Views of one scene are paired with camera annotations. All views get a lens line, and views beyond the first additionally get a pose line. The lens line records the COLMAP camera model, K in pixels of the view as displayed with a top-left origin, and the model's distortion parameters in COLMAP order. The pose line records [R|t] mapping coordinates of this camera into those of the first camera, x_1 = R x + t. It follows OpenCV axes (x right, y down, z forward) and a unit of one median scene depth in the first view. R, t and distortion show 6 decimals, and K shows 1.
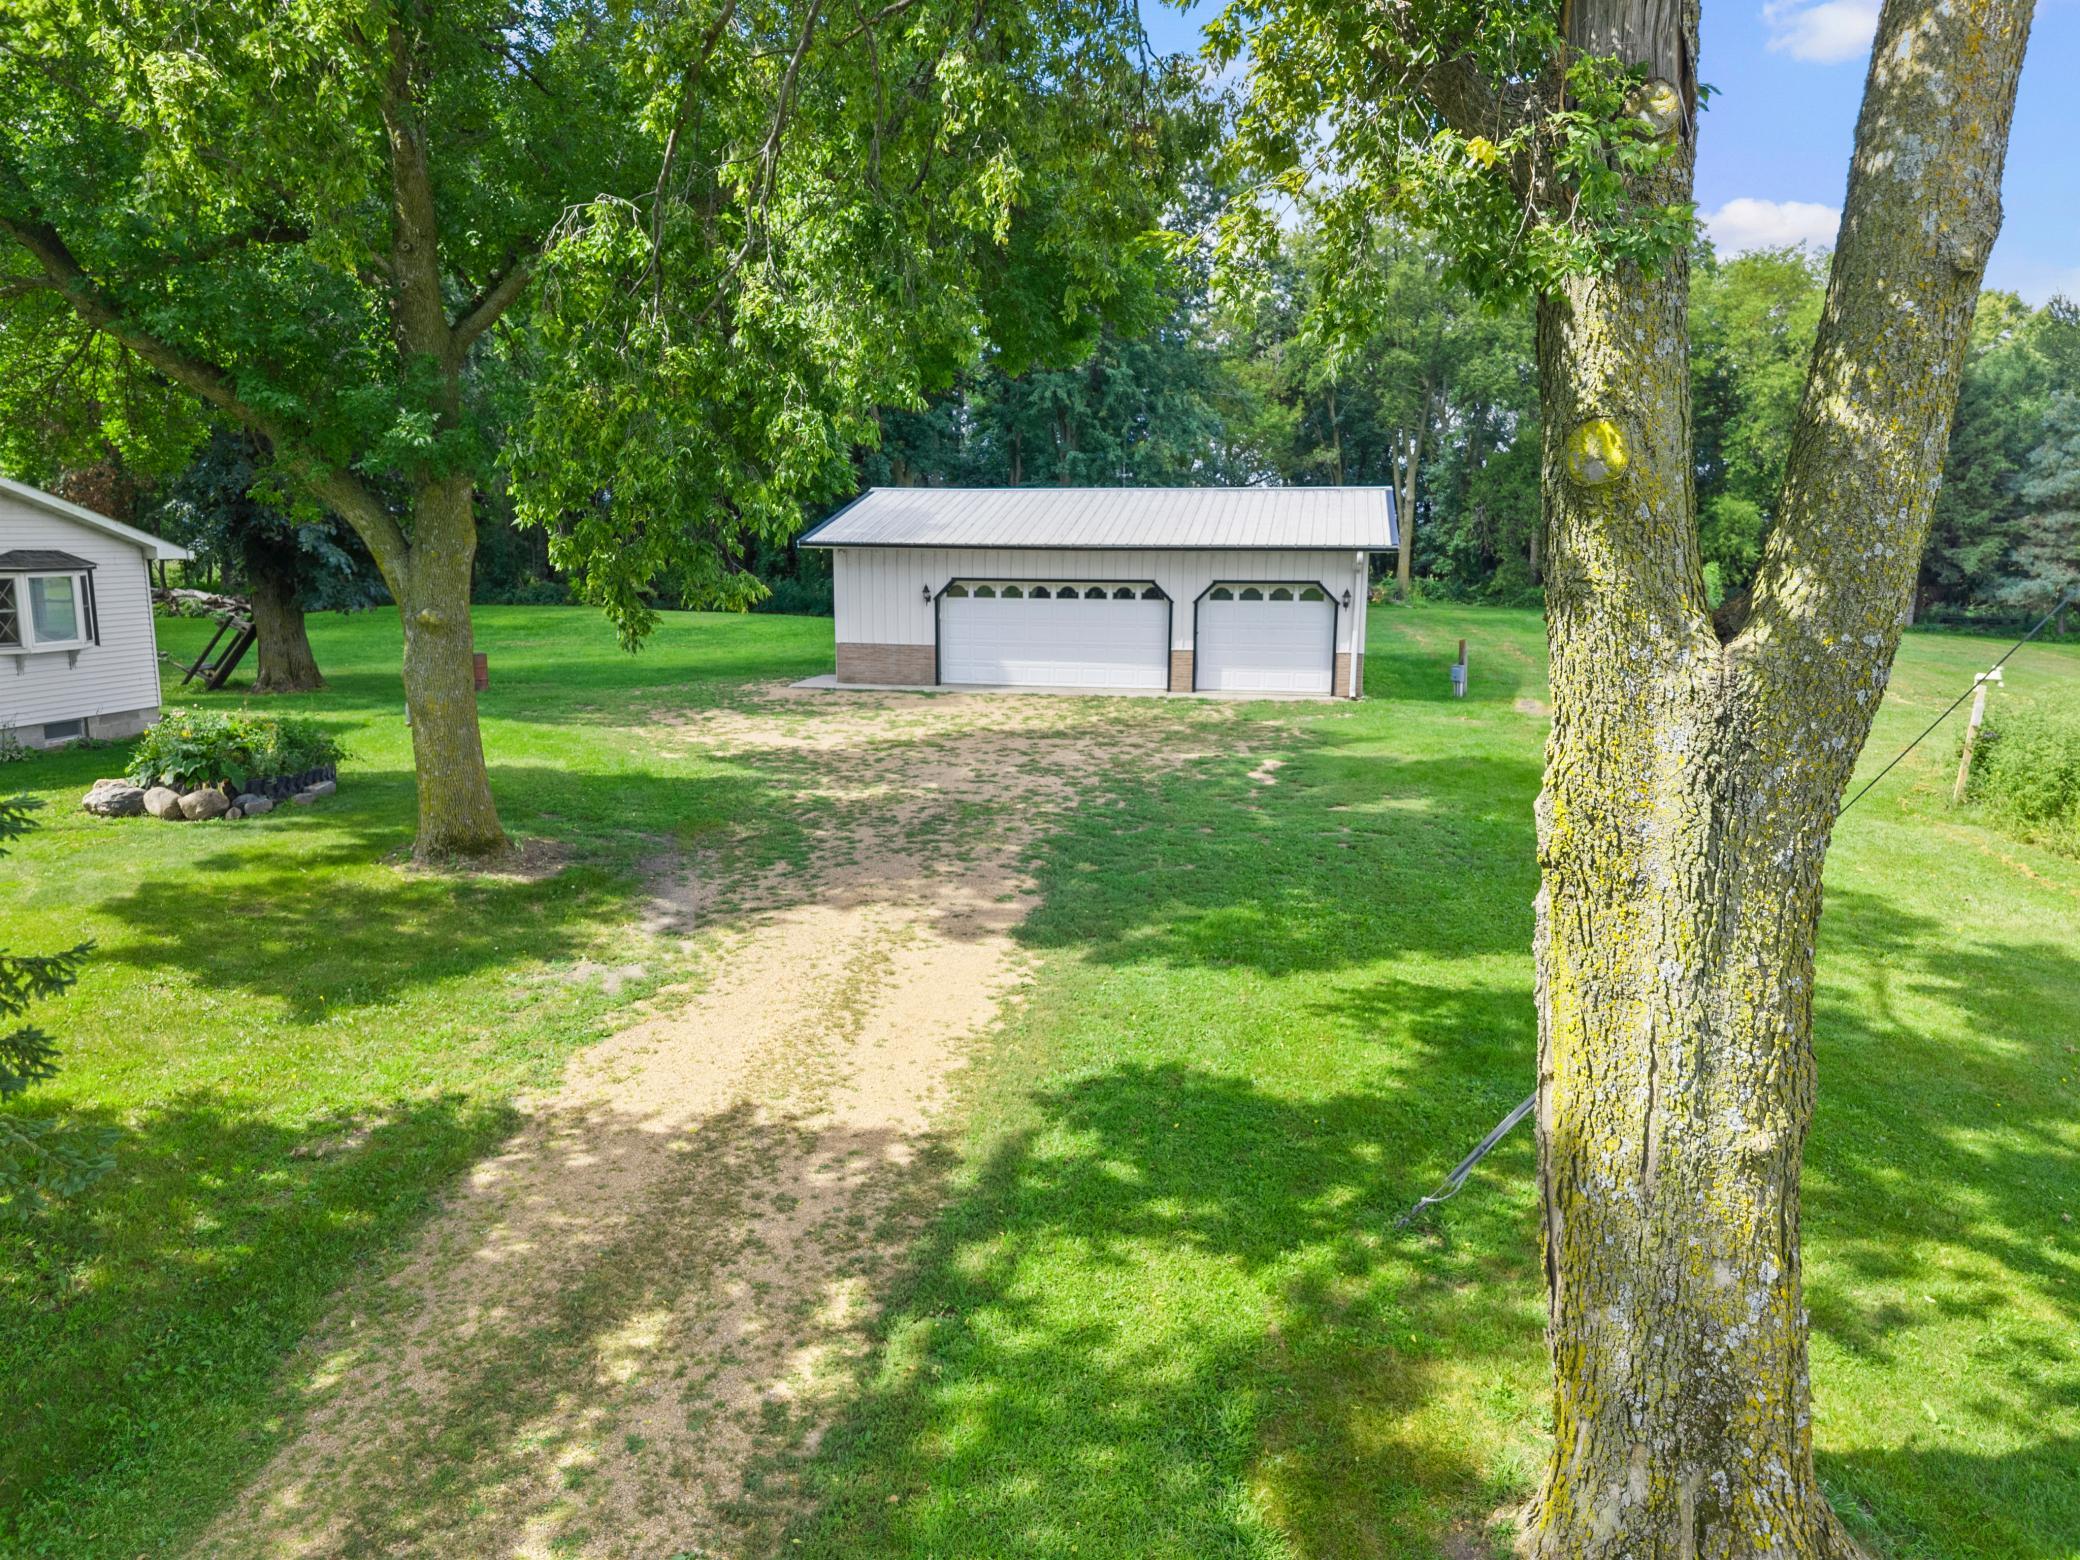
lens RADIAL K [[1378.6, 0, 1041.4], [0, 1378.6, 775.9], [0, 0, 1]] dist [0.025630, -0.027477]
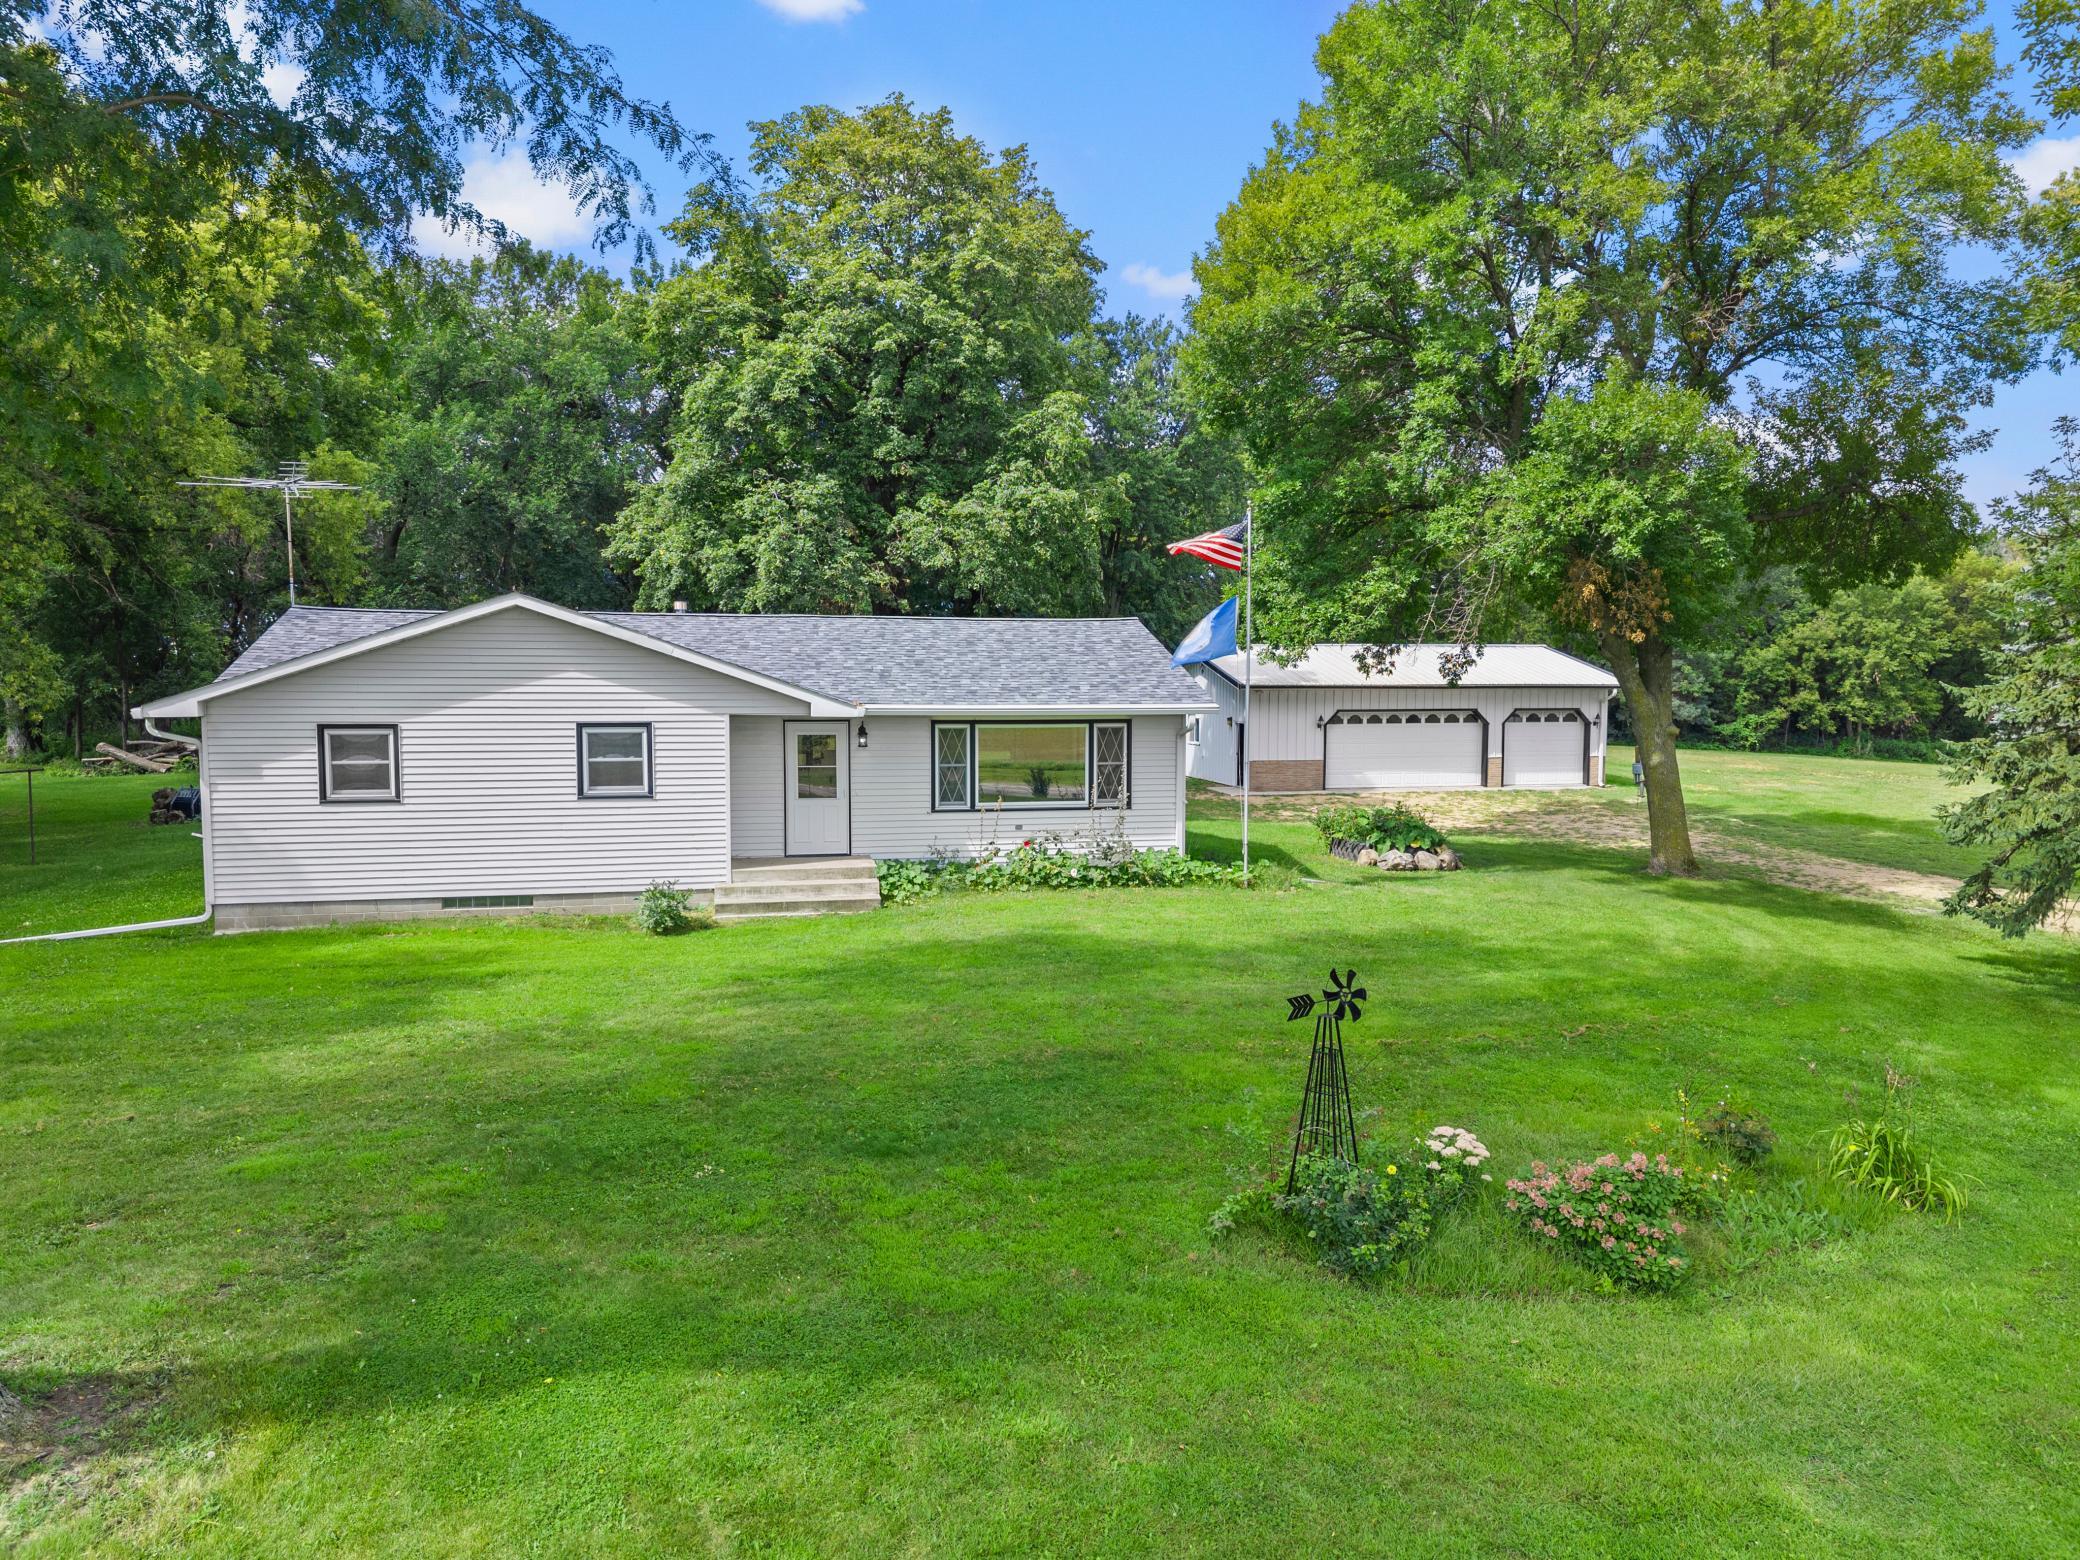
lens RADIAL K [[1377.2, 0, 1043.0], [0, 1377.2, 784.4], [0, 0, 1]] dist [0.037969, -0.045899]
pose [[0.911180, -0.032778, 0.410702, -0.886598], [0.070079, 0.994635, -0.076096, 0.009391], [-0.406005, 0.098119, 0.908588, -0.080888]]
